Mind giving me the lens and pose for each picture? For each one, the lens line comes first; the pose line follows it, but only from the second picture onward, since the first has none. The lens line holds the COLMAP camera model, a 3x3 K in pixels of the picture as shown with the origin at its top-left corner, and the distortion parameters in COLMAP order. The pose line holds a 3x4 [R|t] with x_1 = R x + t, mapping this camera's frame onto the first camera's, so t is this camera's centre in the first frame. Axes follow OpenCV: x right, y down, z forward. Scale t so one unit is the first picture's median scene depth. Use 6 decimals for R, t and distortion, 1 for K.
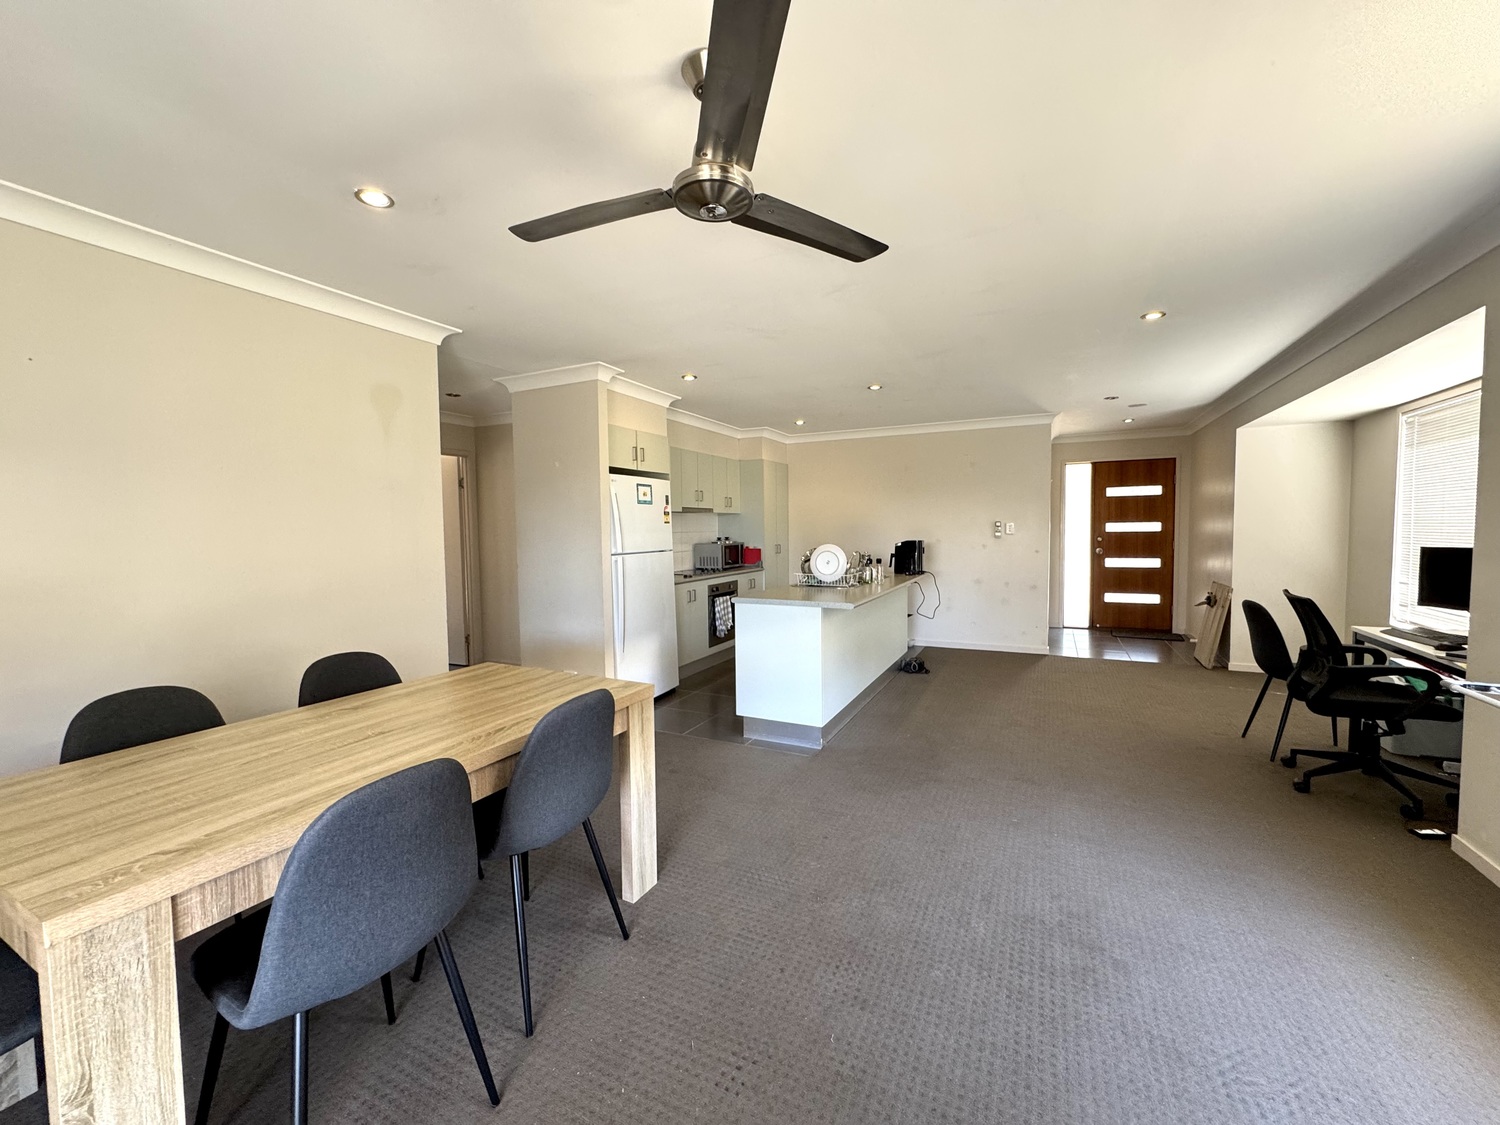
lens RADIAL K [[600.5, 0, 747.9], [0, 600.5, 561.5], [0, 0, 1]] dist [-0.004349, 0.000093]
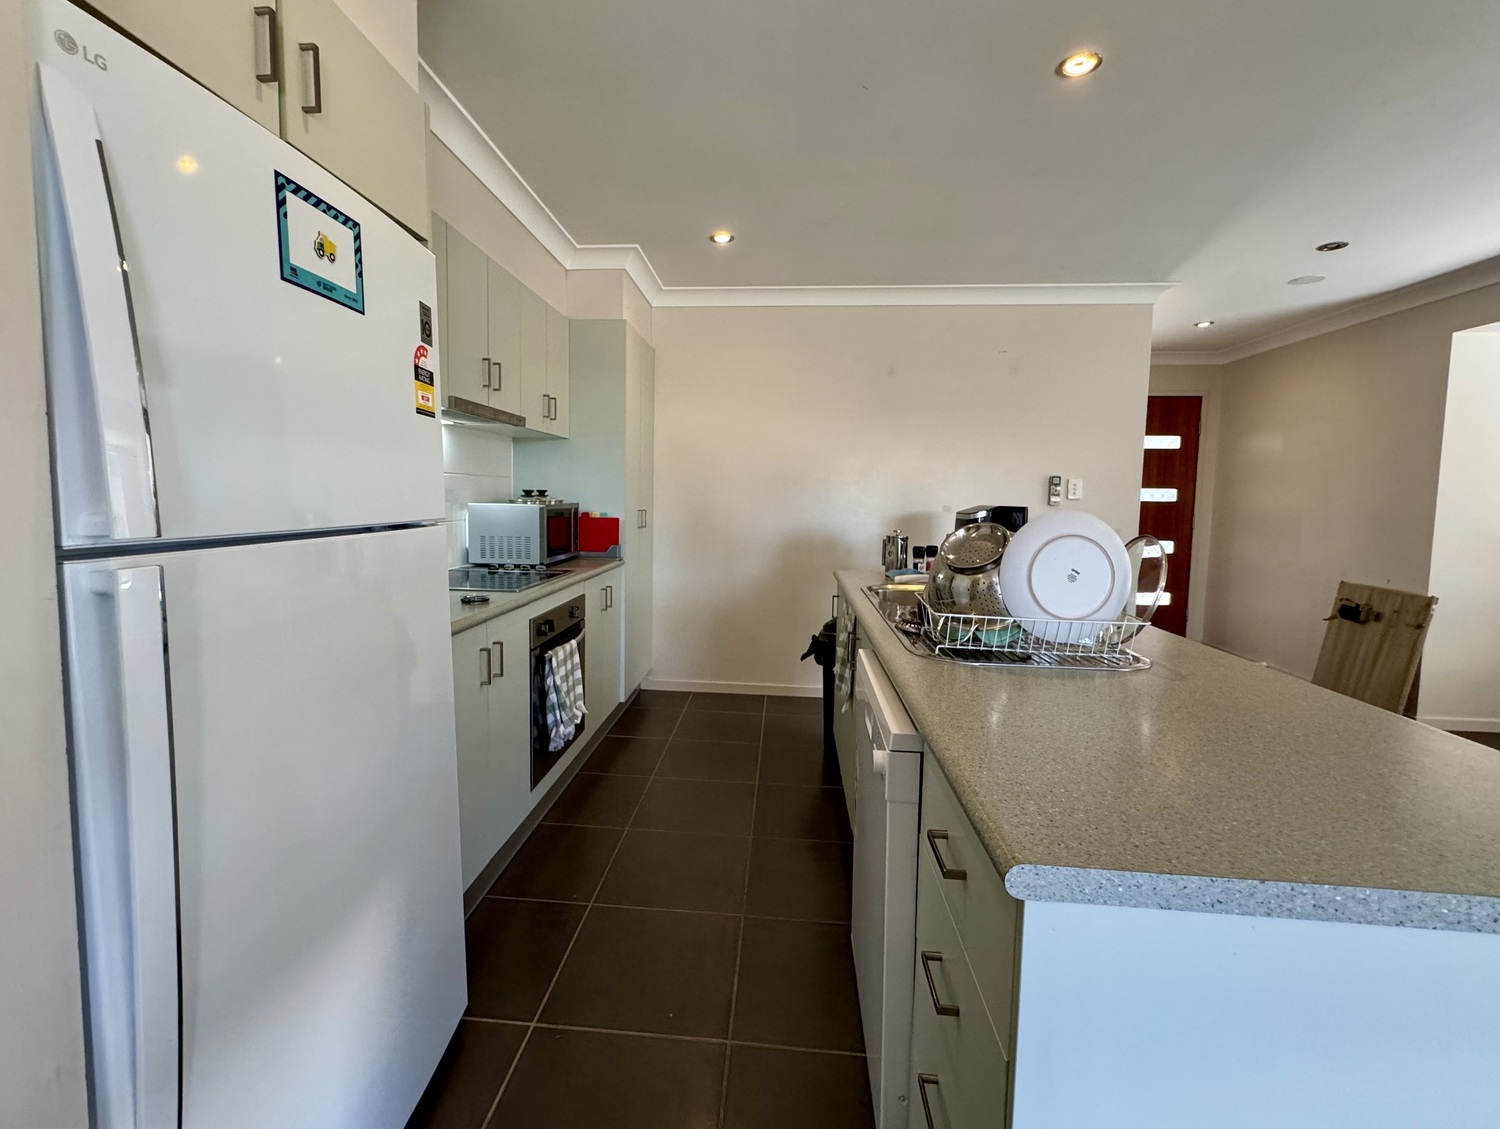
lens RADIAL K [[670.3, 0, 724.8], [0, 670.3, 547.6], [0, 0, 1]] dist [0.002073, 0.000011]
pose [[0.934077, 0.000806, 0.357071, -0.098308], [-0.009833, 0.999676, 0.023467, -0.013220], [-0.356936, -0.025431, 0.933783, 0.574783]]
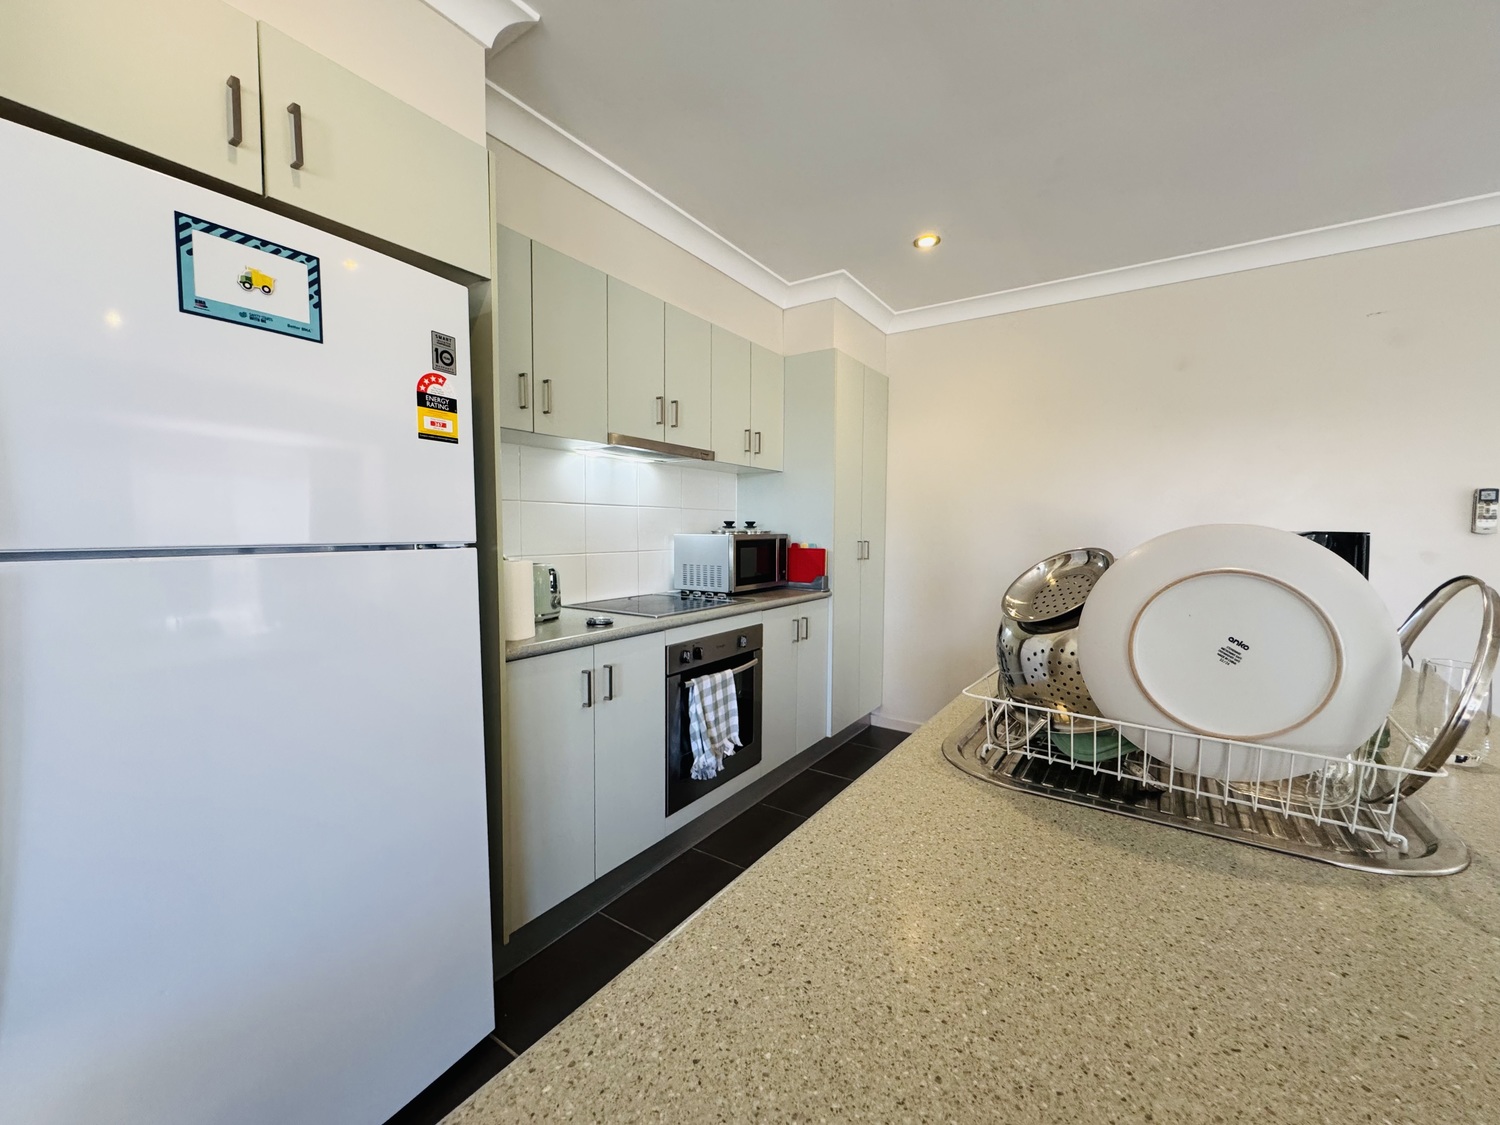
lens RADIAL K [[600.5, 0, 747.3], [0, 600.5, 562.2], [0, 0, 1]] dist [-0.004349, 0.000093]
pose [[0.990431, 0.026288, -0.135479, 0.028845], [-0.026089, 0.999654, 0.003245, -0.012838], [0.135518, 0.000321, 0.990775, 0.634137]]
